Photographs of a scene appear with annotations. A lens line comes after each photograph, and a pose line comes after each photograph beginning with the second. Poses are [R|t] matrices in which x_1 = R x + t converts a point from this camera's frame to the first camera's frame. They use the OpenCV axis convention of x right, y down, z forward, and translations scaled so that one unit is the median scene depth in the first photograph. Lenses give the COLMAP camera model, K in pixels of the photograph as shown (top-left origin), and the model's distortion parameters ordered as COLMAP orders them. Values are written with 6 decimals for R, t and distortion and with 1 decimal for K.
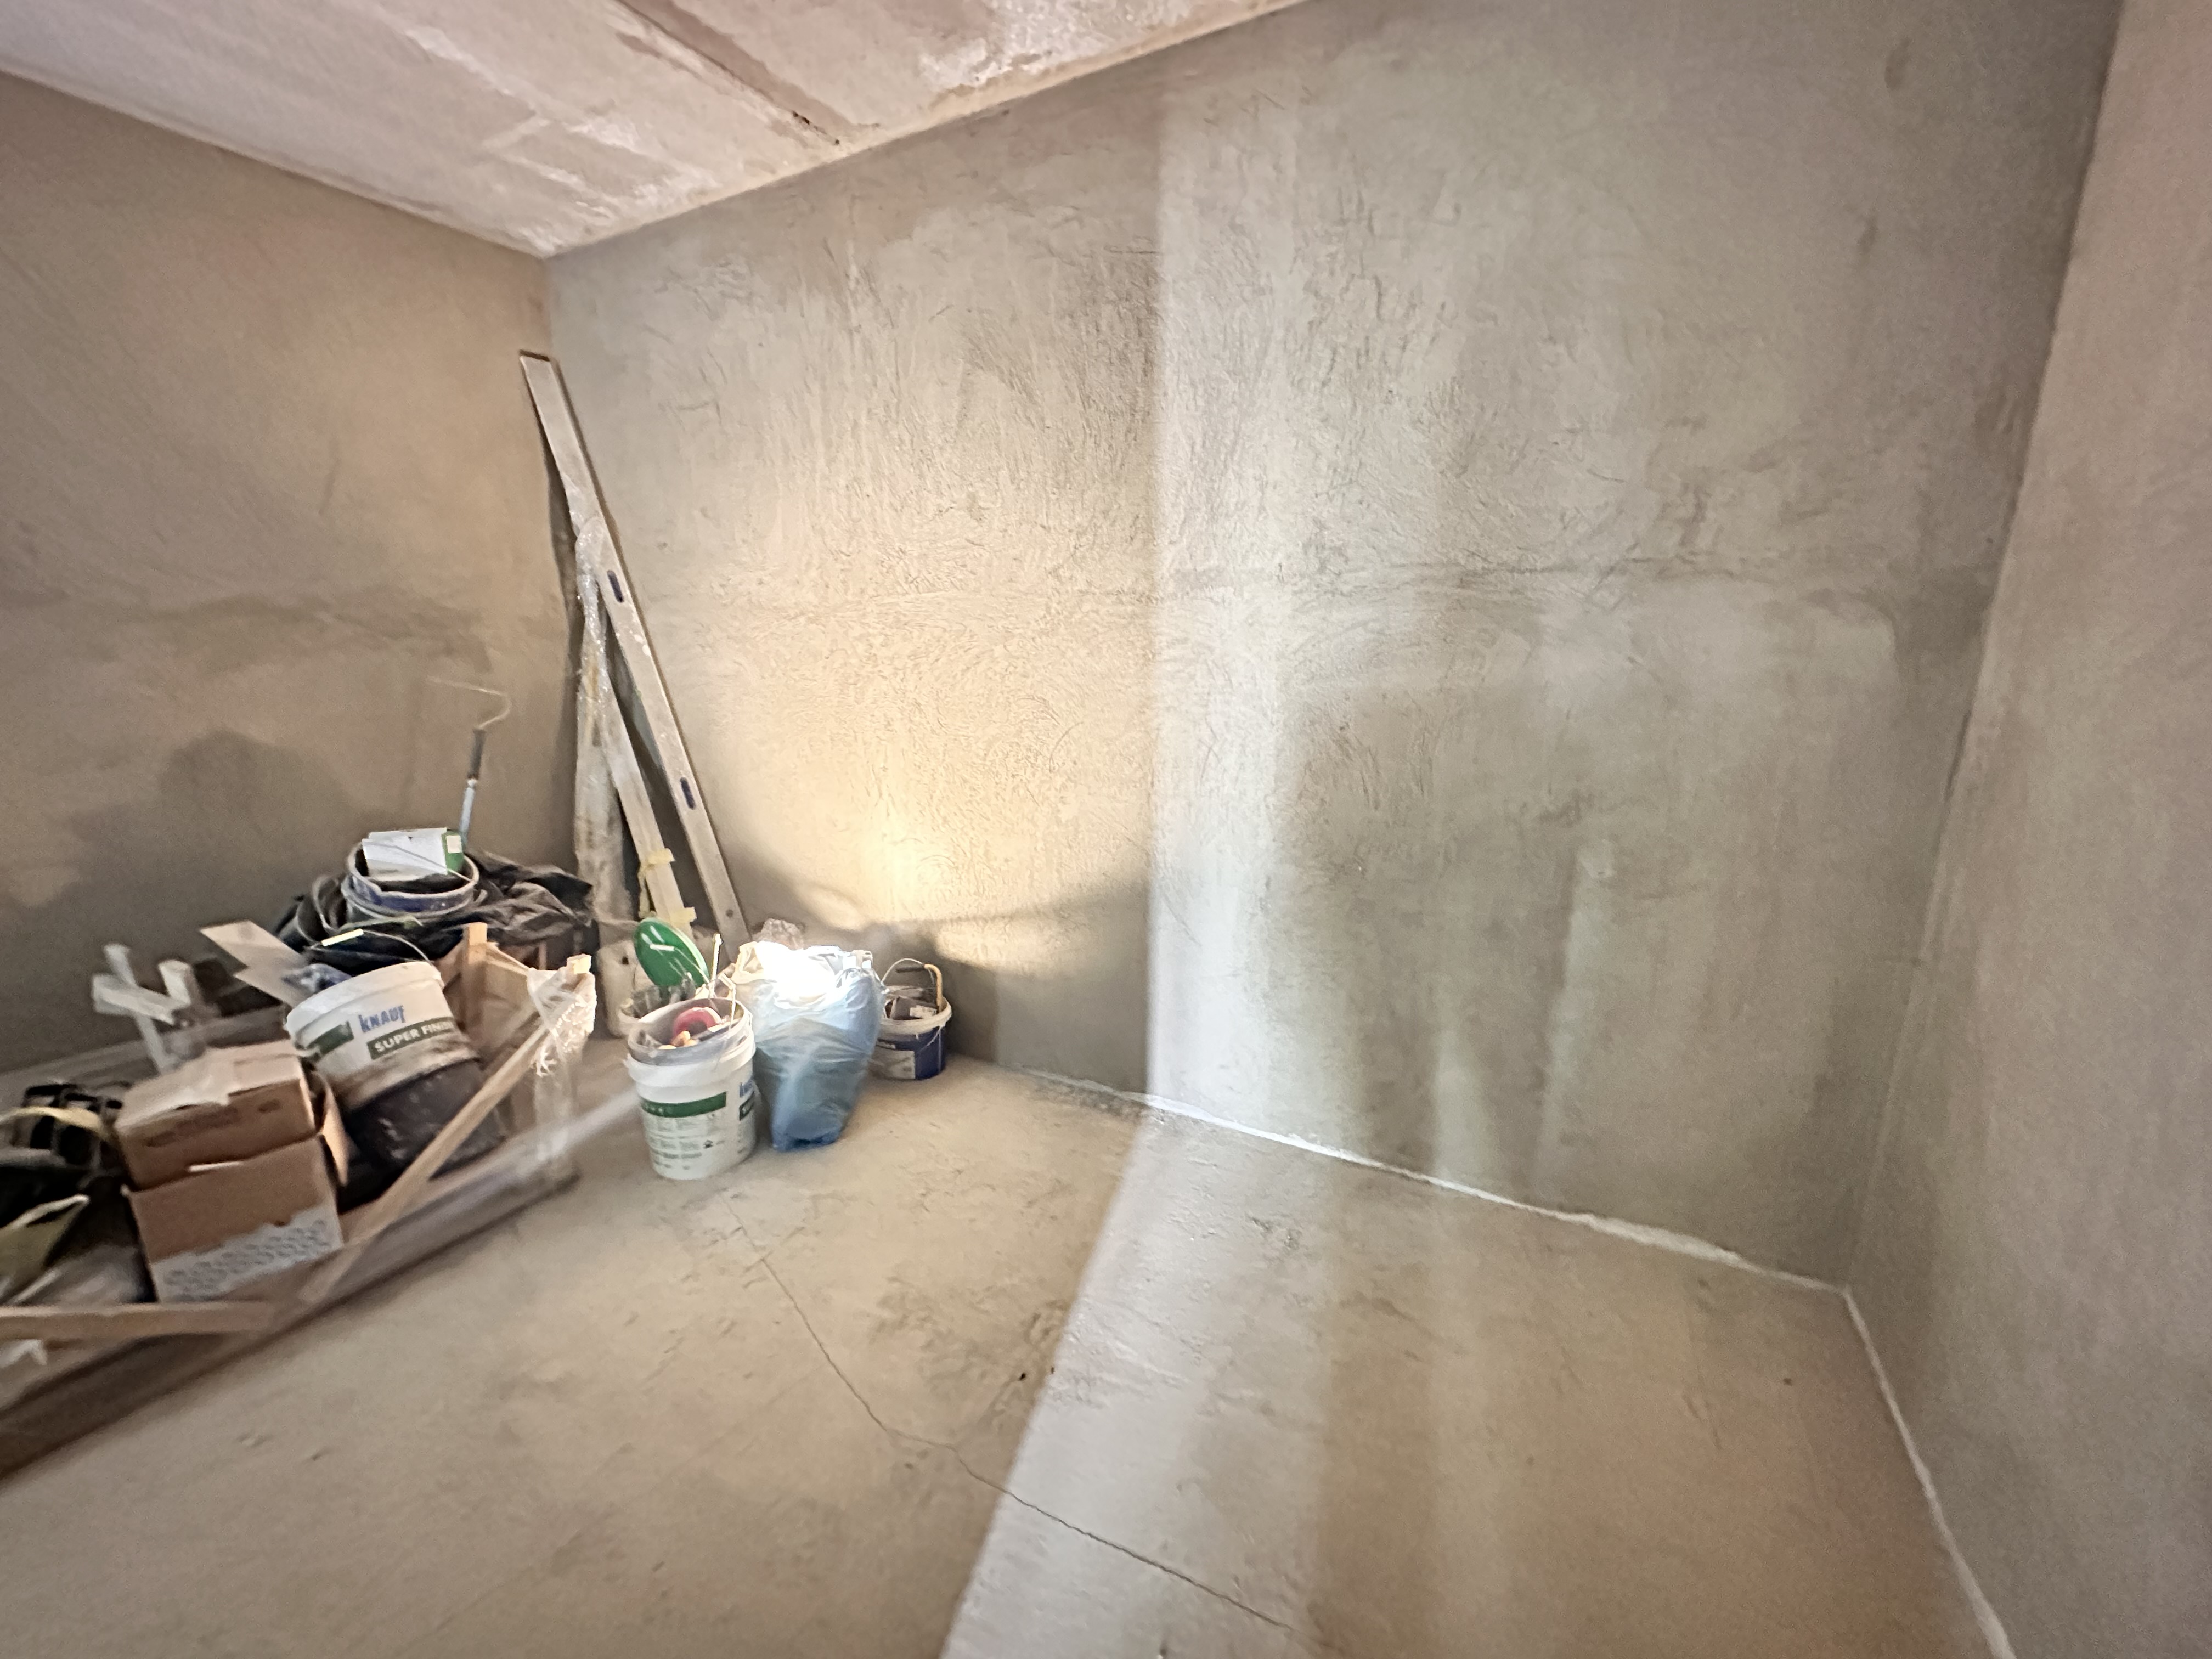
lens RADIAL K [[885.4, 0, 1115.3], [0, 885.4, 831.2], [0, 0, 1]] dist [-0.004005, 0.000969]
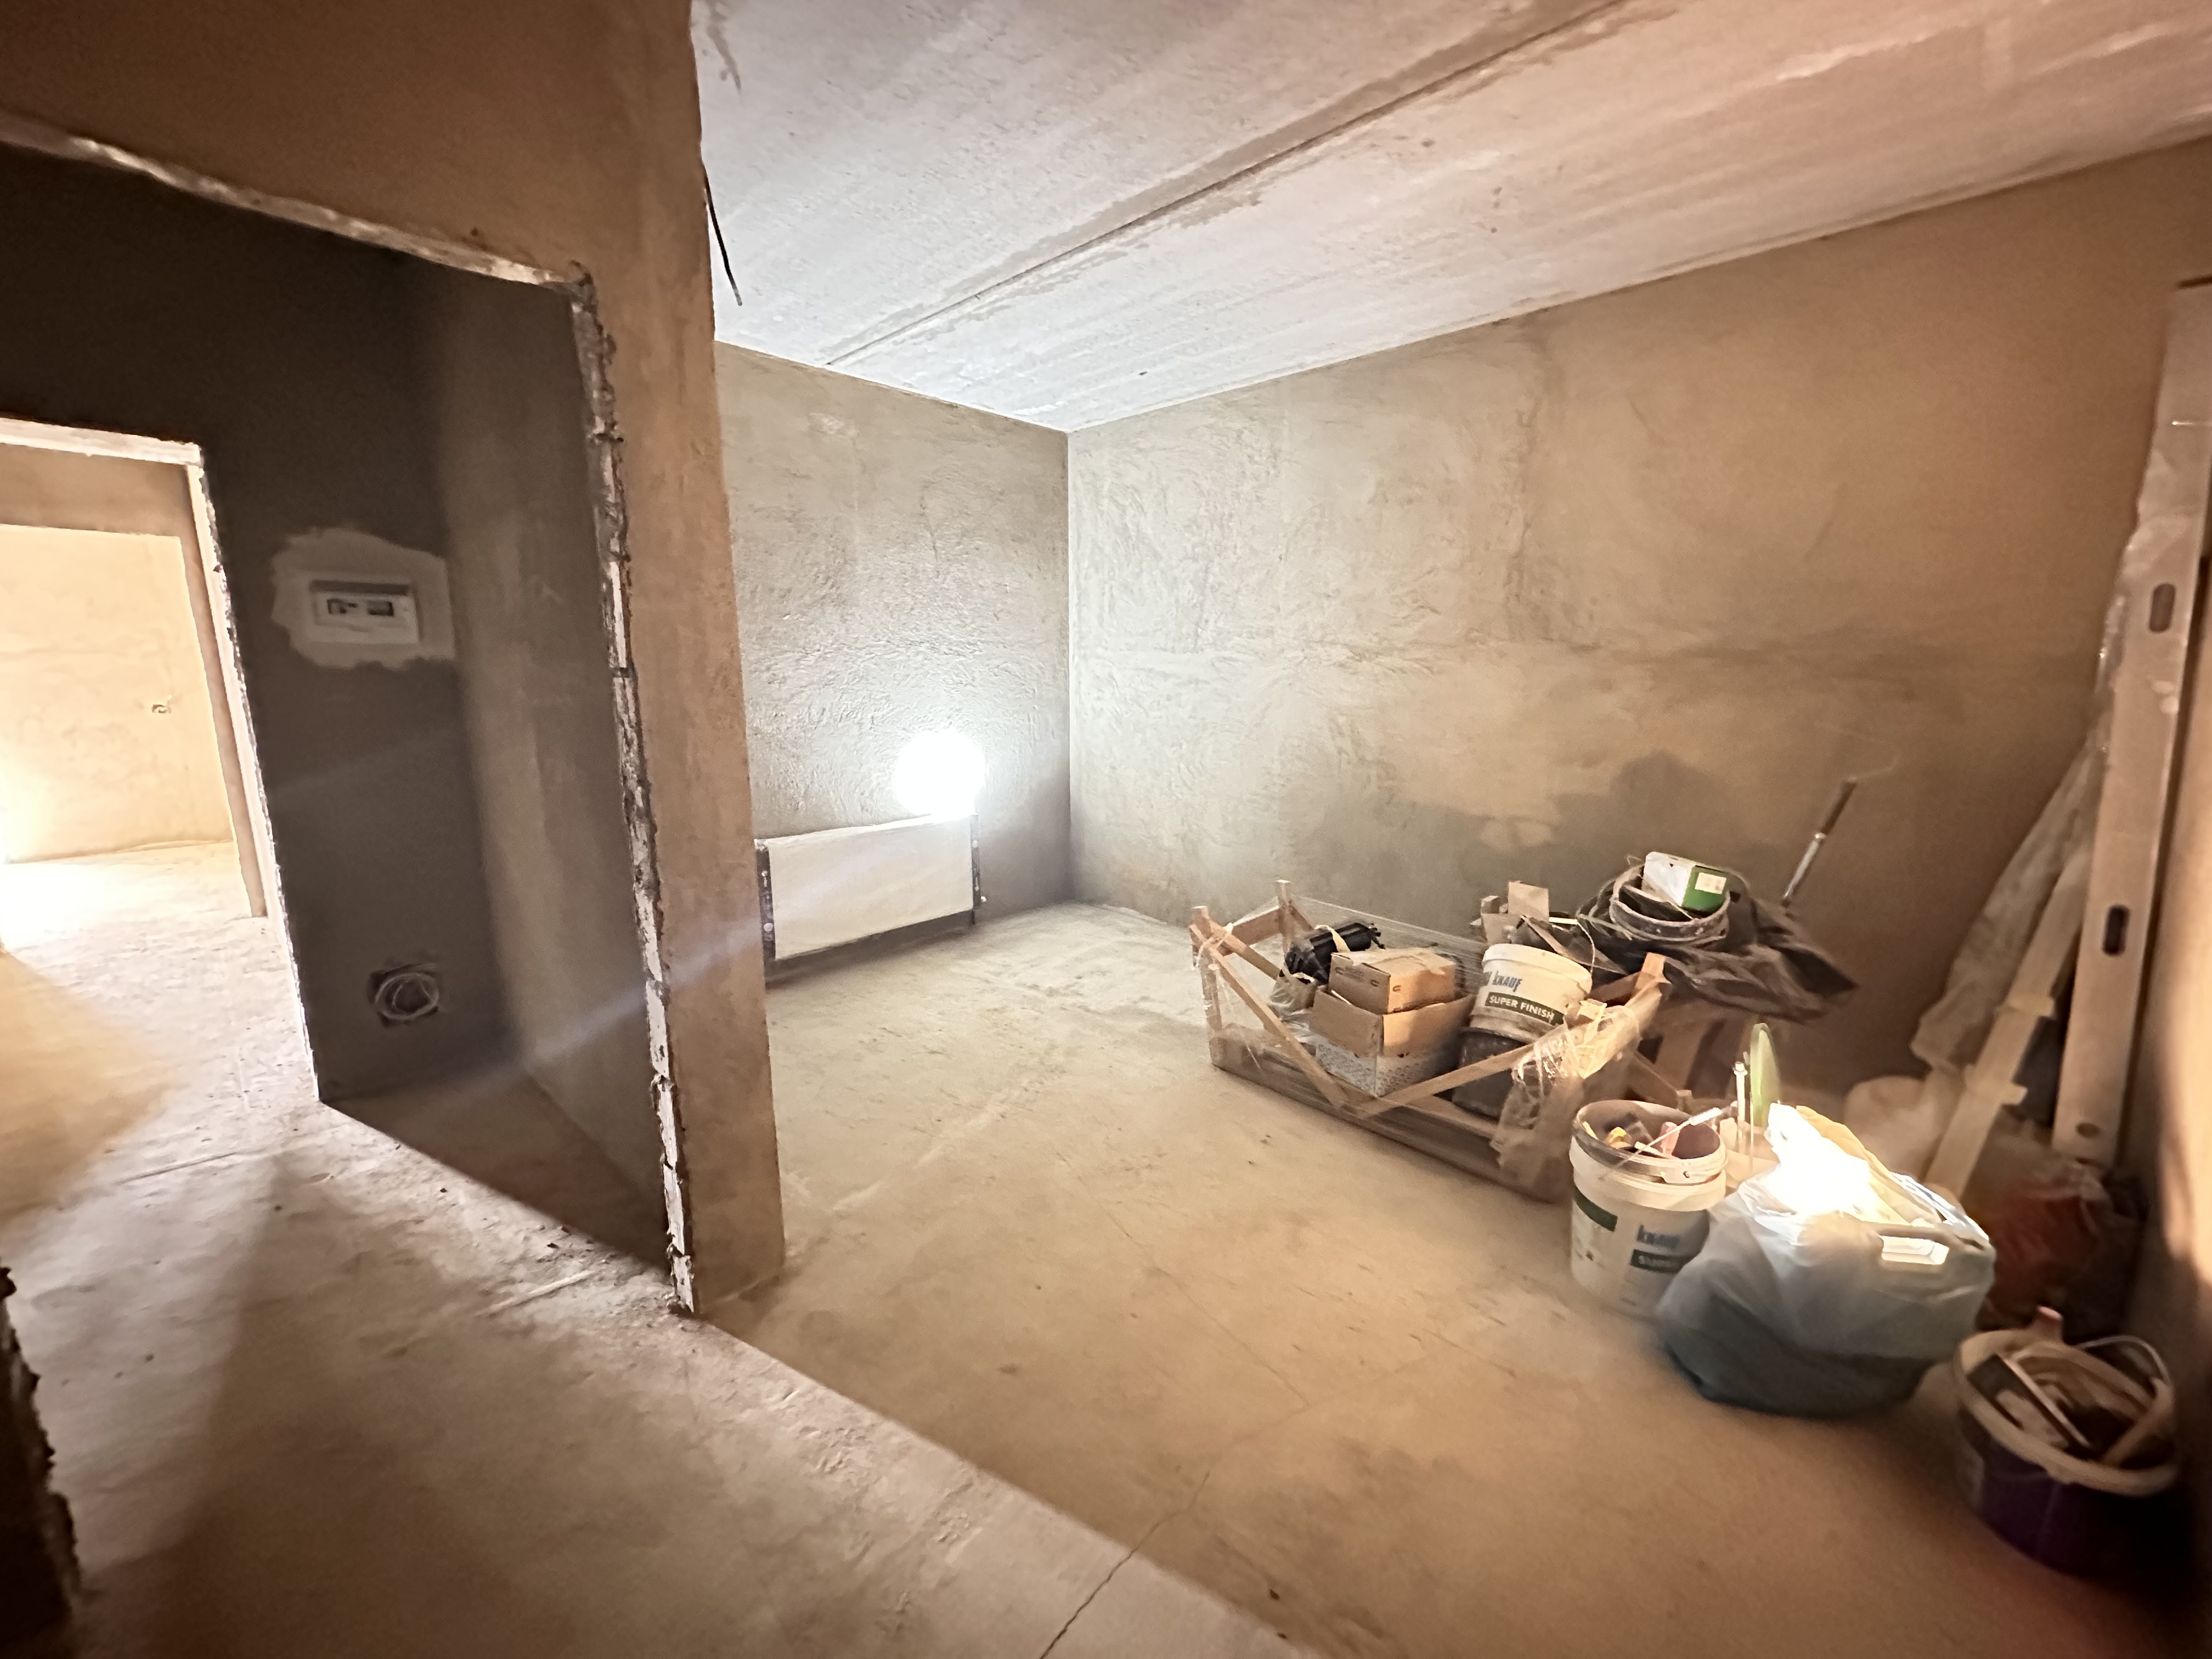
lens RADIAL K [[885.4, 0, 1105.3], [0, 885.4, 834.0], [0, 0, 1]] dist [-0.004005, 0.000969]
pose [[-0.269672, 0.180506, -0.945883, 0.457120], [-0.212938, 0.946779, 0.241385, -0.162283], [0.939114, 0.266510, -0.216883, 0.668590]]
